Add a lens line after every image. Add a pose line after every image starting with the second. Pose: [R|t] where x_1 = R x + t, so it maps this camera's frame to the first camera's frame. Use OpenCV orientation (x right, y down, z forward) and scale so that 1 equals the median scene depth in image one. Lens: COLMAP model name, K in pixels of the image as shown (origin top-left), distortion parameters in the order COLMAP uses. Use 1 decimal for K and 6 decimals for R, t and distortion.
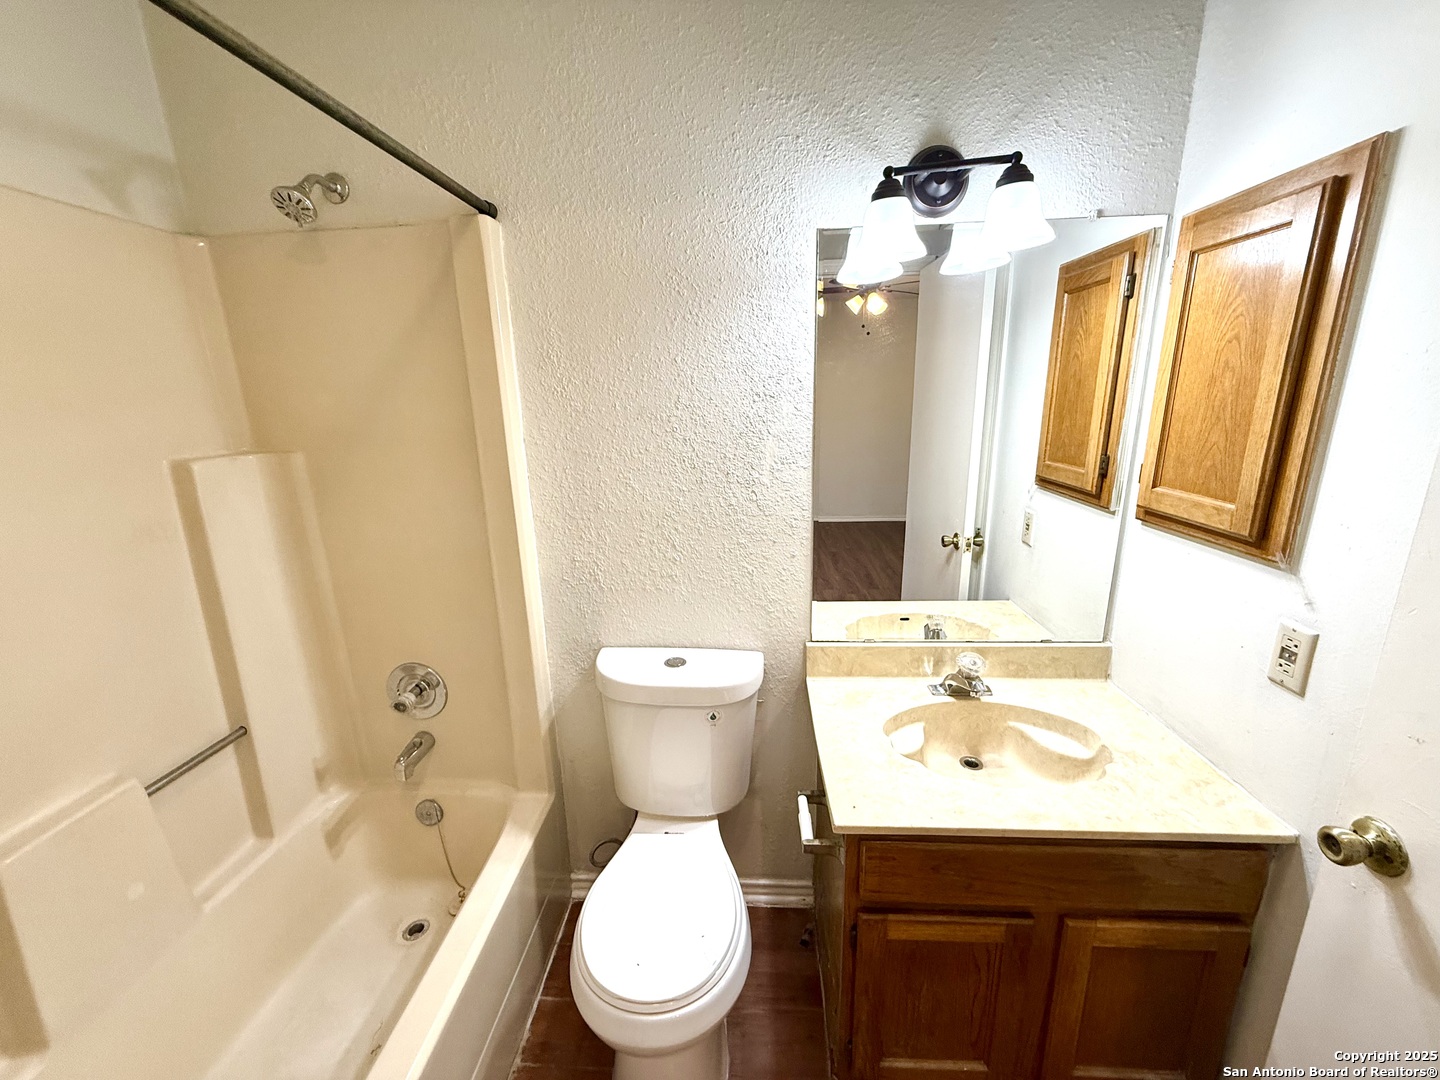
lens RADIAL K [[565.8, 0, 713.4], [0, 565.8, 541.8], [0, 0, 1]] dist [0.000139, -0.000200]
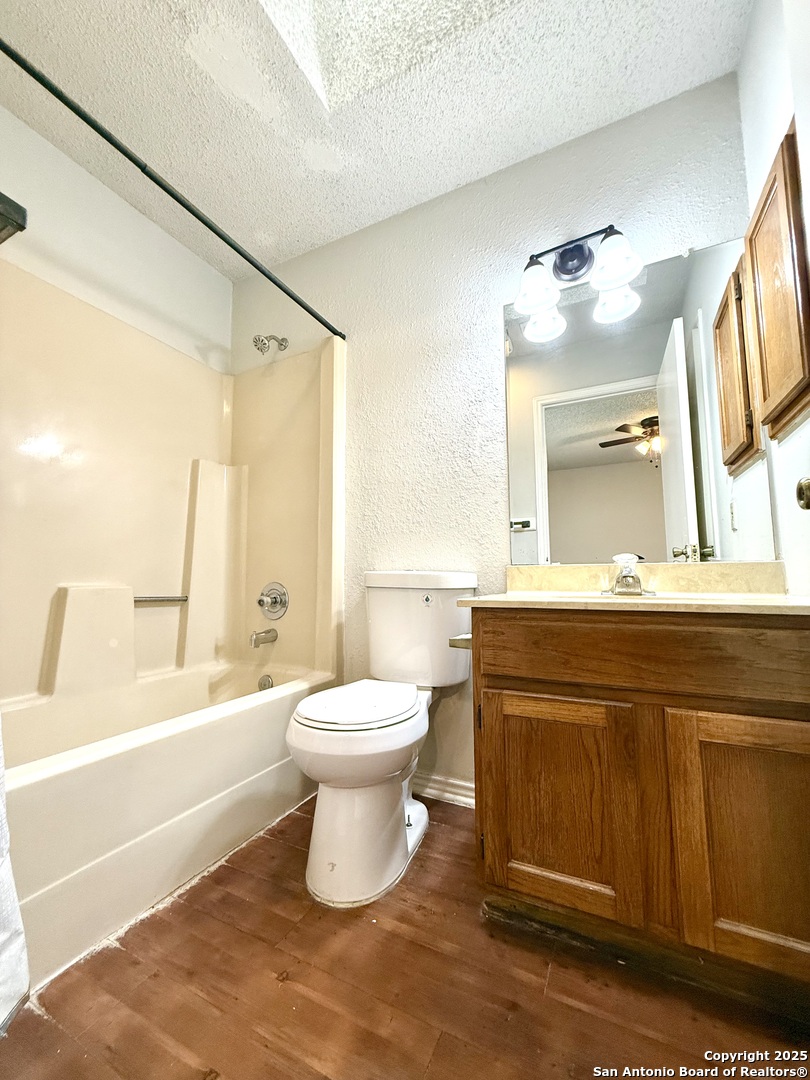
lens RADIAL K [[424.4, 0, 407.0], [0, 424.4, 544.9], [0, 0, 1]] dist [0.000139, -0.000200]
pose [[0.923015, -0.011487, -0.384592, 0.379016], [-0.116517, 0.944275, -0.307844, 0.535281], [0.366697, 0.328956, 0.870242, 0.009331]]
